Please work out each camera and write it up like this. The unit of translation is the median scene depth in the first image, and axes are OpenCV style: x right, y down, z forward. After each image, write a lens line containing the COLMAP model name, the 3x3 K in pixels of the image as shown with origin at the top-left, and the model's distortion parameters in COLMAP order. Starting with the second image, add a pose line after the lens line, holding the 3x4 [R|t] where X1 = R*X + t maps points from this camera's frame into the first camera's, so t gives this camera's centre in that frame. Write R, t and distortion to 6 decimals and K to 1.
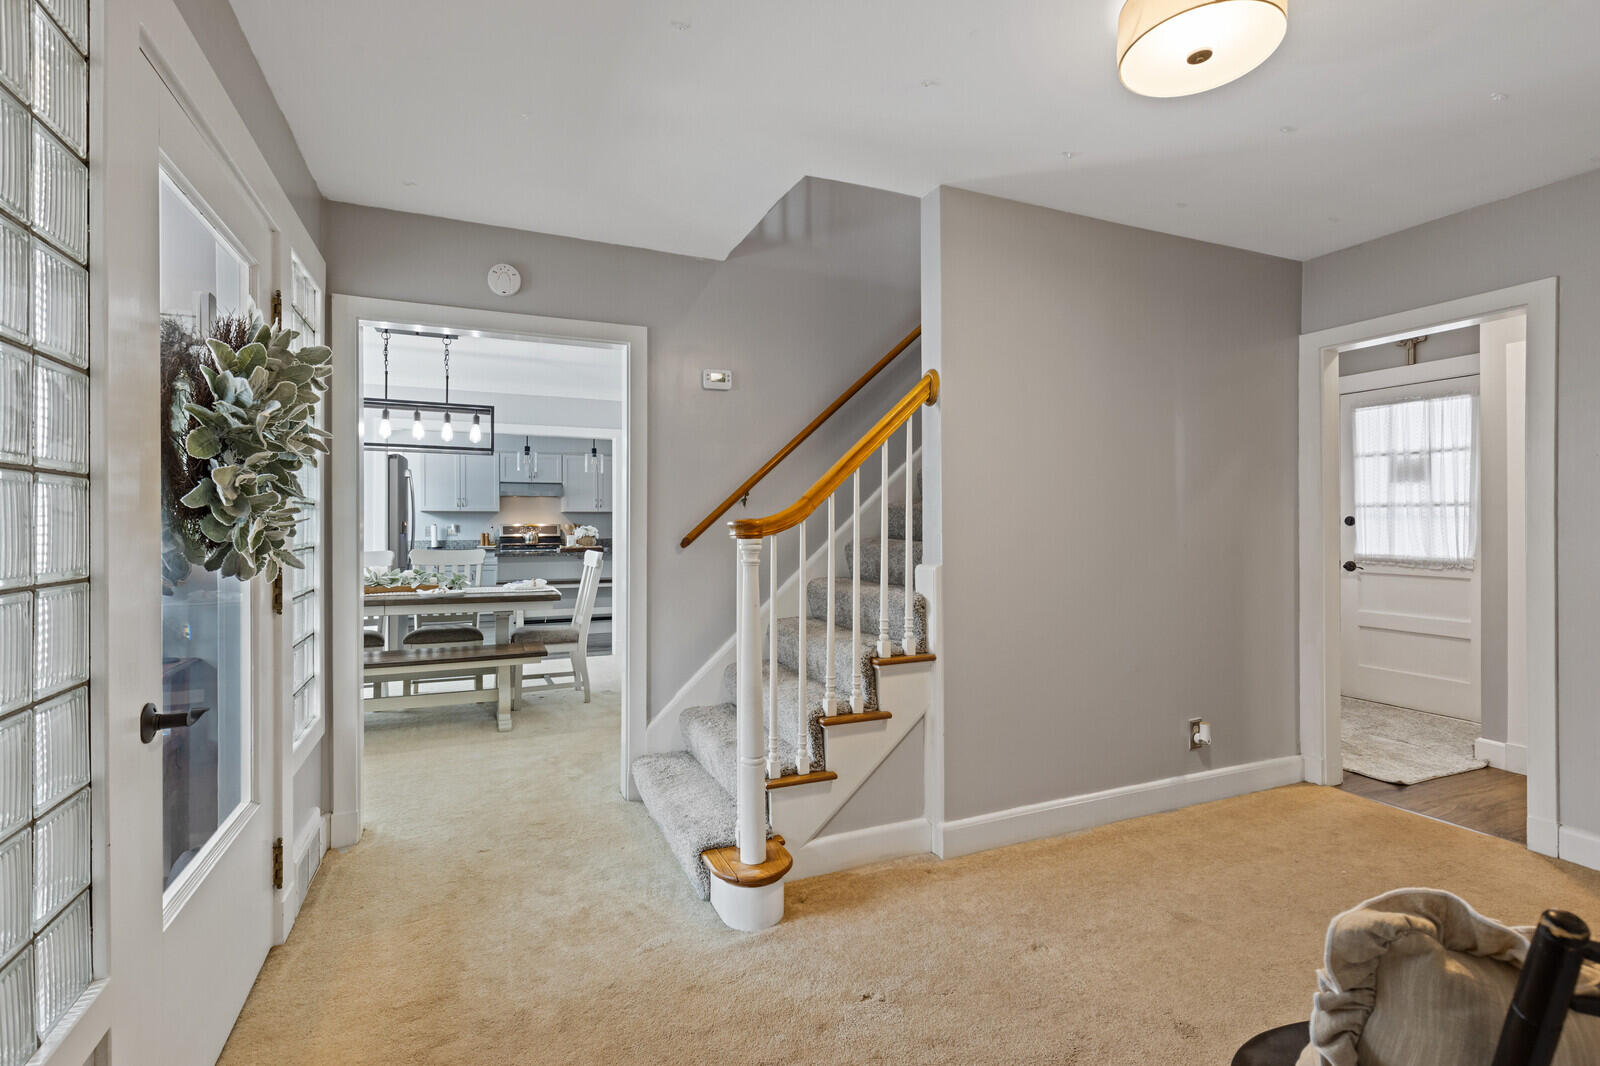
lens RADIAL K [[723.0, 0, 809.3], [0, 723.0, 524.3], [0, 0, 1]] dist [-0.003327, -0.001368]
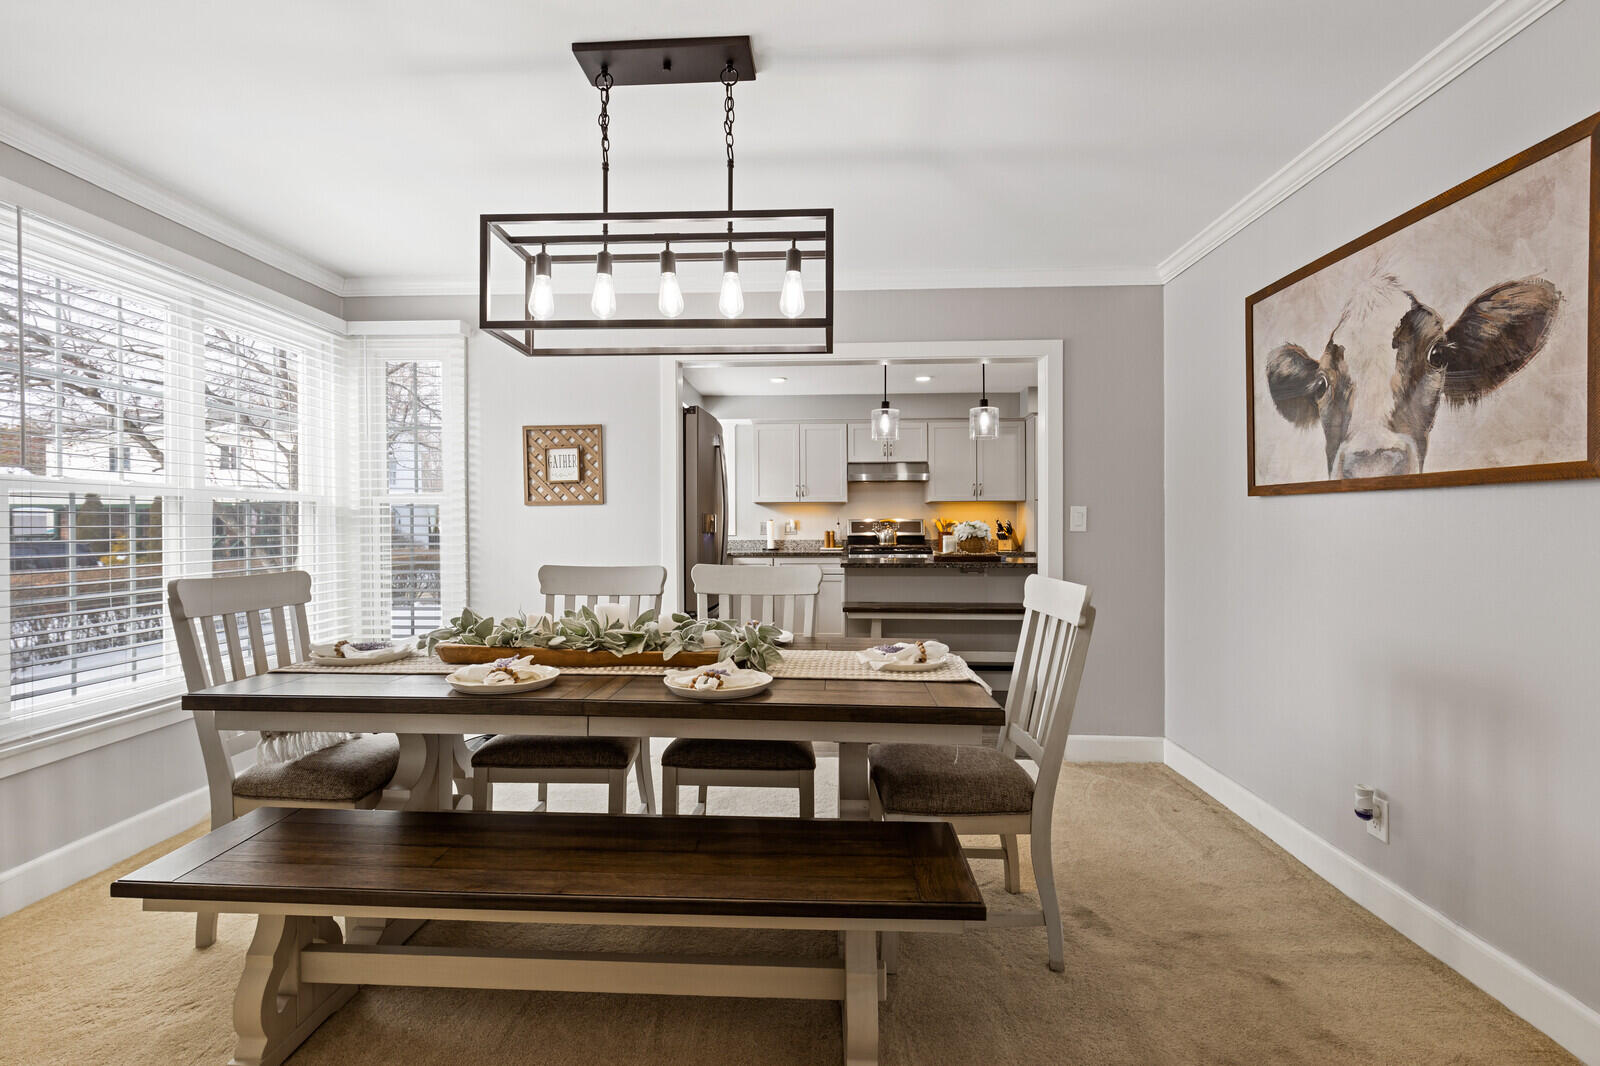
lens RADIAL K [[723.0, 0, 789.4], [0, 723.0, 535.9], [0, 0, 1]] dist [-0.003327, -0.001368]
pose [[0.884654, 0.006471, -0.466203, -0.182397], [0.003263, 0.999793, 0.020069, 0.002647], [0.466237, -0.019276, 0.884450, 0.425943]]
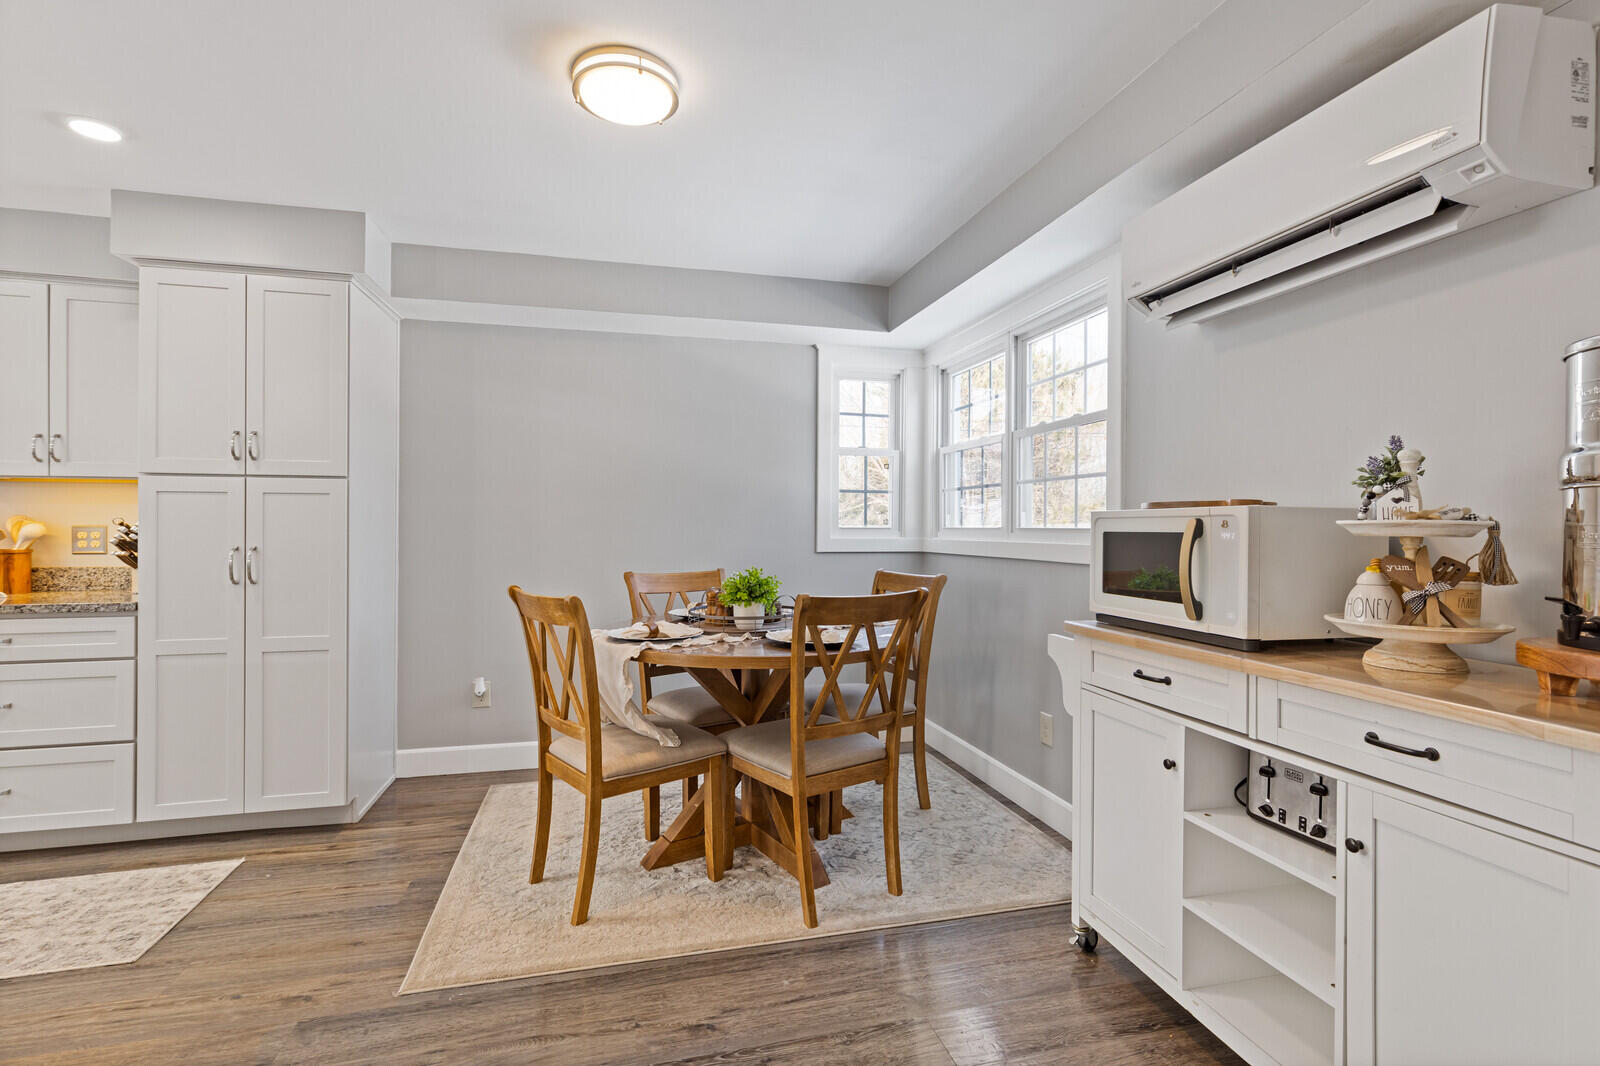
lens RADIAL K [[723.0, 0, 800.1], [0, 723.0, 532.3], [0, 0, 1]] dist [-0.003327, -0.001368]
pose [[0.983785, 0.005180, -0.179277, 0.079708], [-0.003065, 0.999922, 0.012069, 0.000972], [0.179325, -0.011324, 0.983725, 1.126067]]
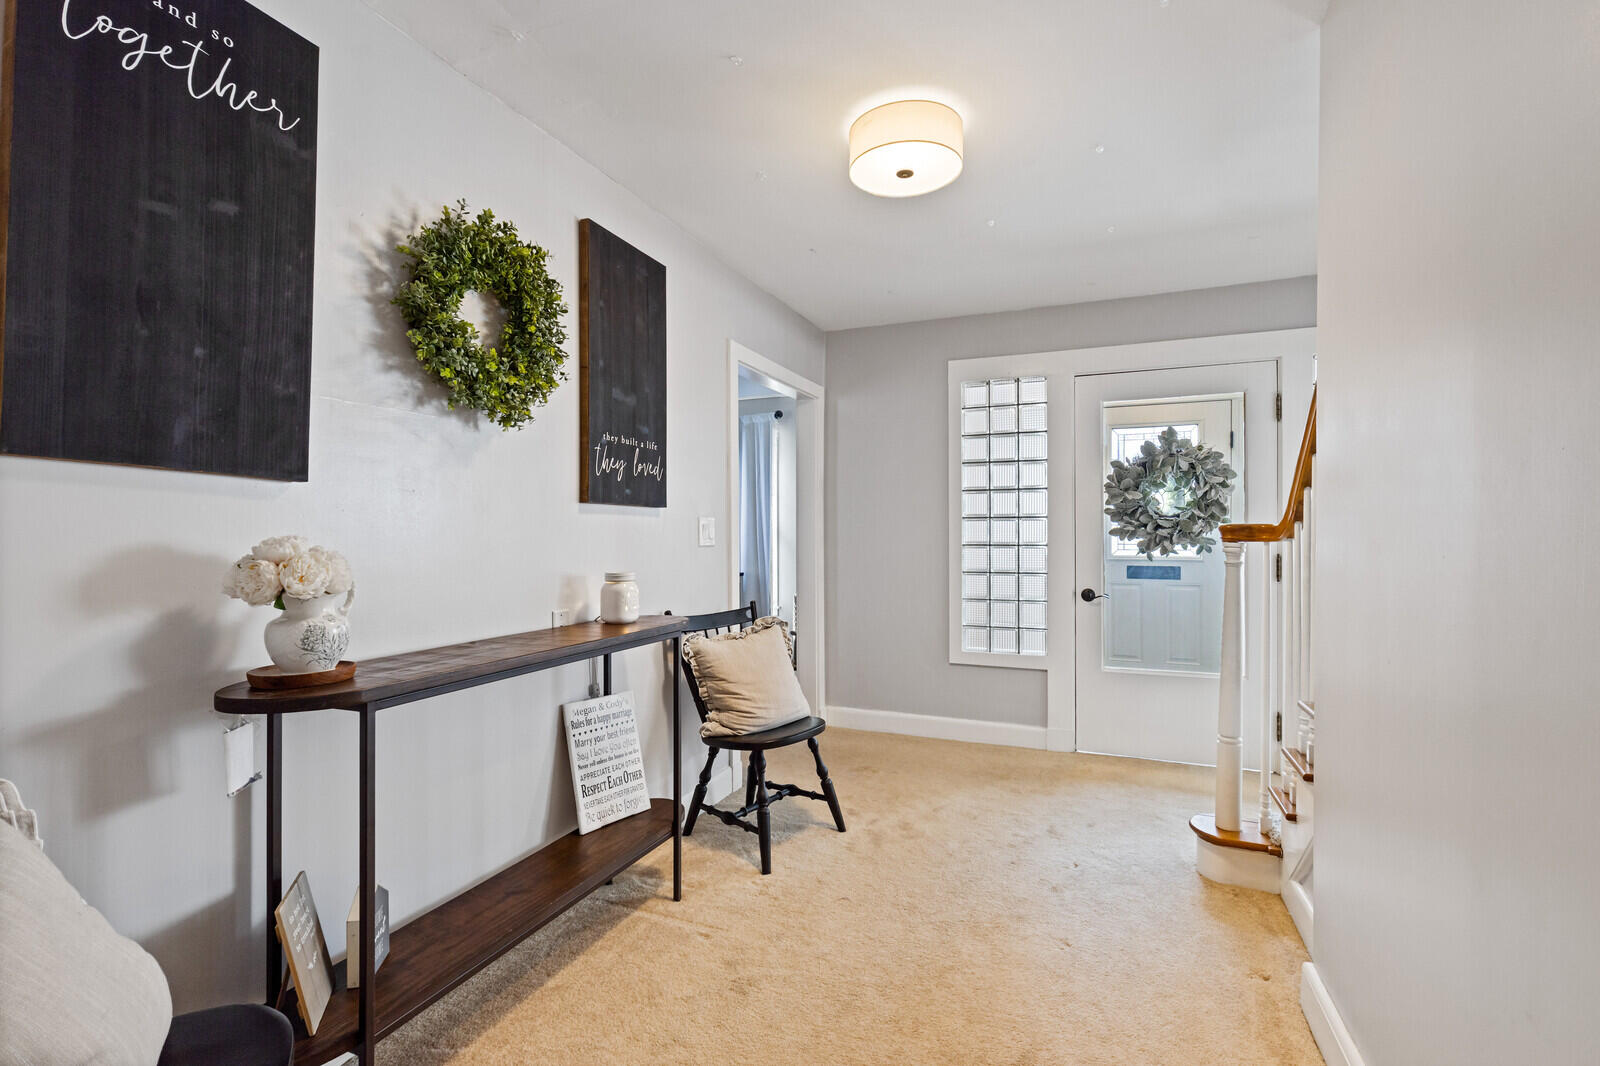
lens RADIAL K [[723.0, 0, 785.2], [0, 723.0, 529.4], [0, 0, 1]] dist [-0.003327, -0.001368]
pose [[-0.749163, -0.001106, -0.662384, 0.382239], [0.003288, 0.999980, -0.005388, 0.002037], [0.662377, -0.006215, -0.749145, 0.451840]]
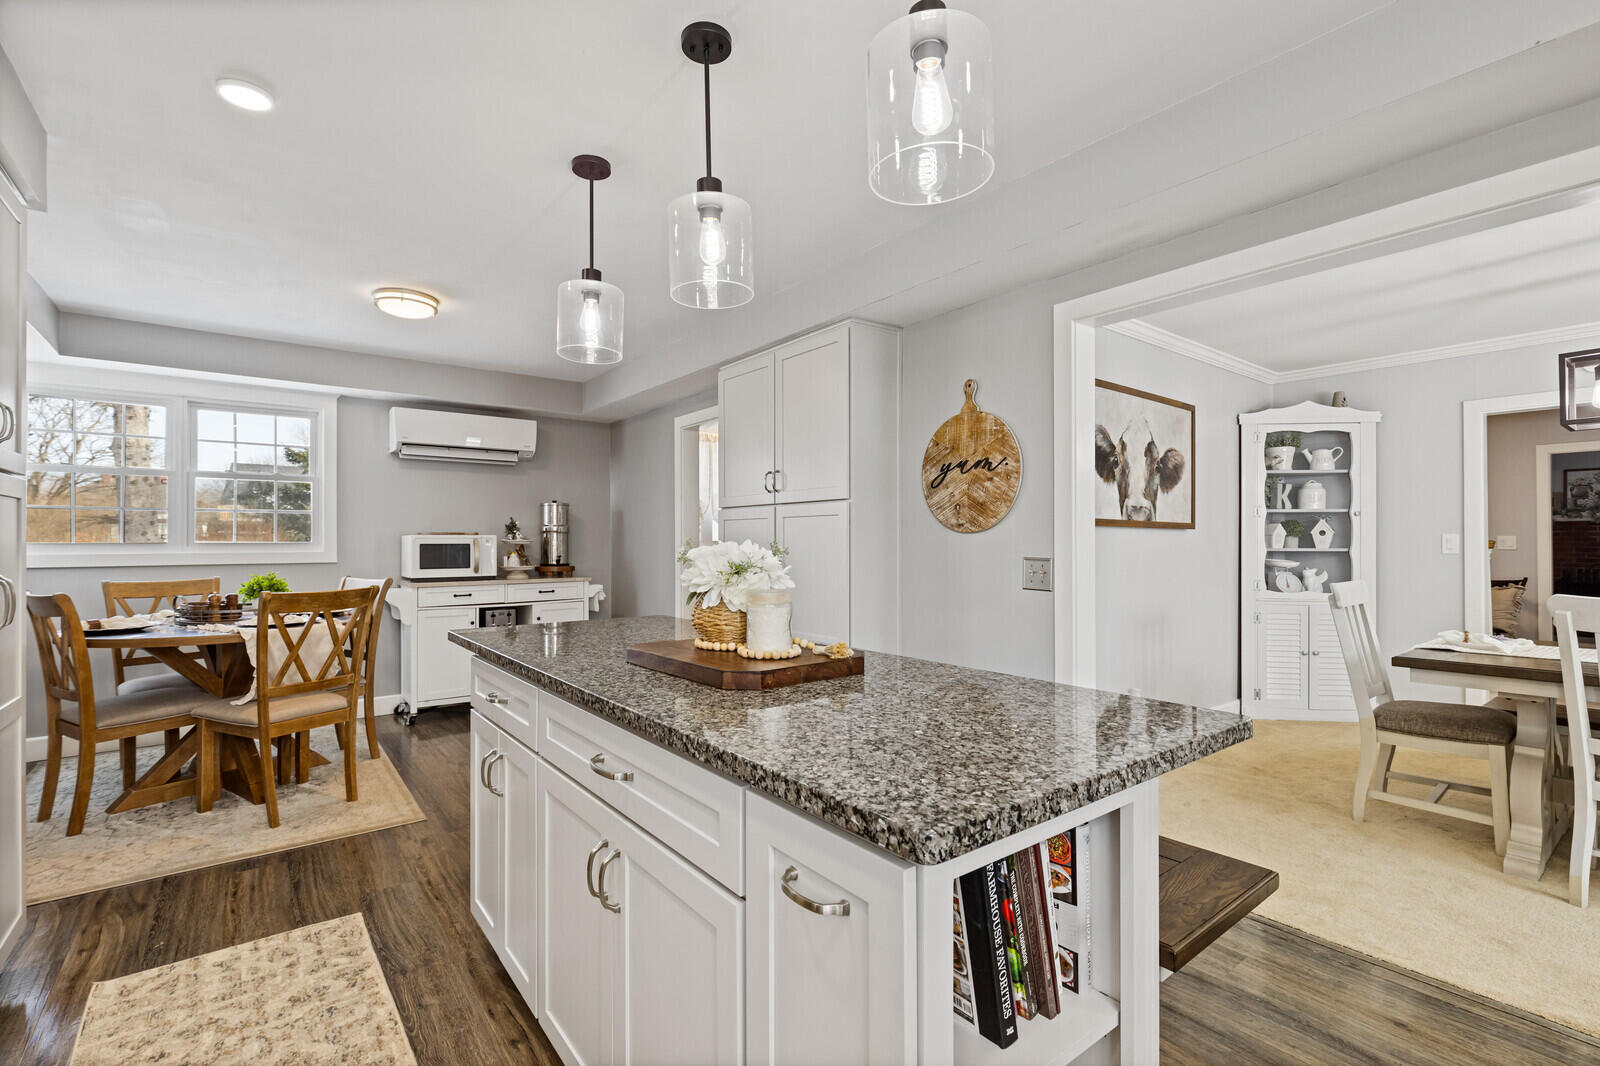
lens RADIAL K [[723.0, 0, 797.8], [0, 723.0, 537.4], [0, 0, 1]] dist [-0.003327, -0.001368]
pose [[-0.224417, 0.007525, 0.974464, -0.622940], [-0.001385, 0.999967, -0.008041, 0.003035], [-0.974492, -0.003155, -0.224399, 1.237330]]
